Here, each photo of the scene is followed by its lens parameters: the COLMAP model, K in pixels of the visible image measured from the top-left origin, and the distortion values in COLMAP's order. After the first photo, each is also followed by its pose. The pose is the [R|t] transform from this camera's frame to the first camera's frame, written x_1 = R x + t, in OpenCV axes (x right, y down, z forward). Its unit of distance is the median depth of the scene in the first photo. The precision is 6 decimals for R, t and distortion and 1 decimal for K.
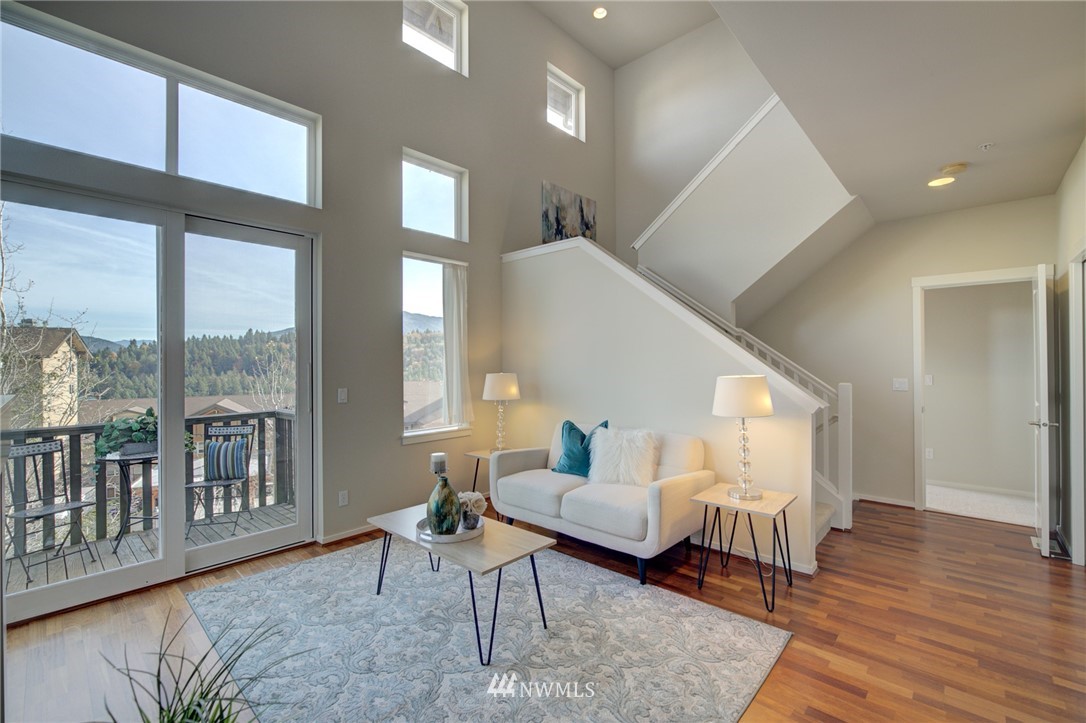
lens RADIAL K [[464.6, 0, 544.6], [0, 464.6, 362.0], [0, 0, 1]] dist [-0.008836, 0.000056]
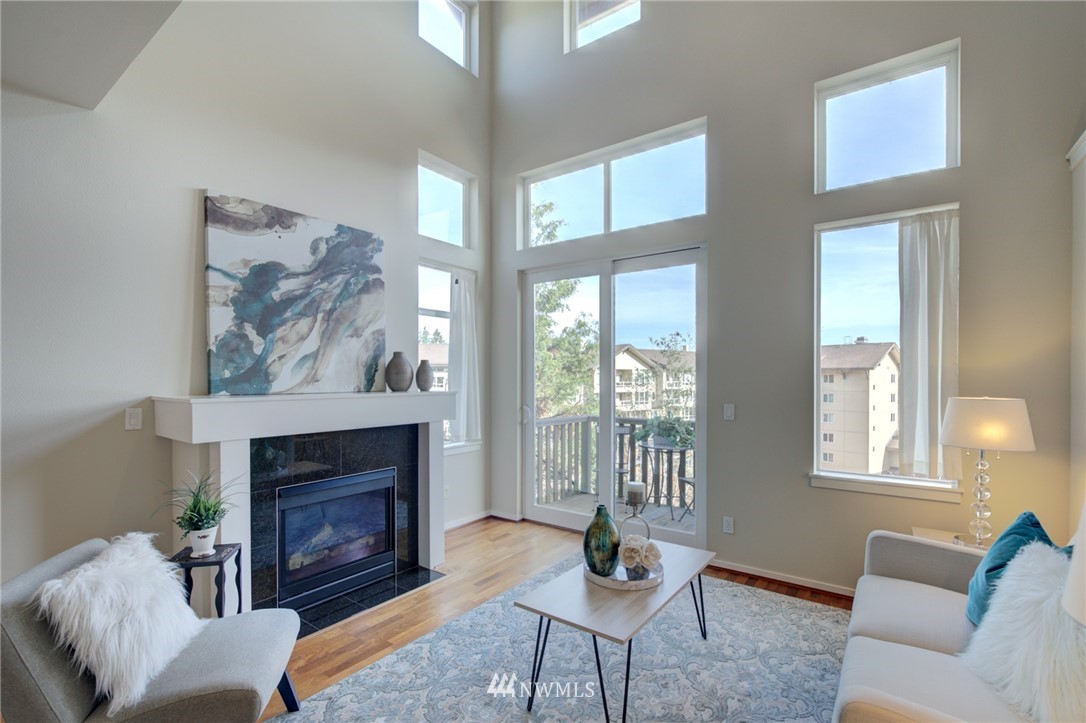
lens RADIAL K [[492.7, 0, 545.7], [0, 492.7, 384.0], [0, 0, 1]] dist [-0.002151, -0.000176]
pose [[0.113654, 0.022677, -0.993262, 0.397176], [0.000291, 0.999739, 0.022858, -0.004265], [0.993520, -0.002887, 0.113618, 0.444758]]
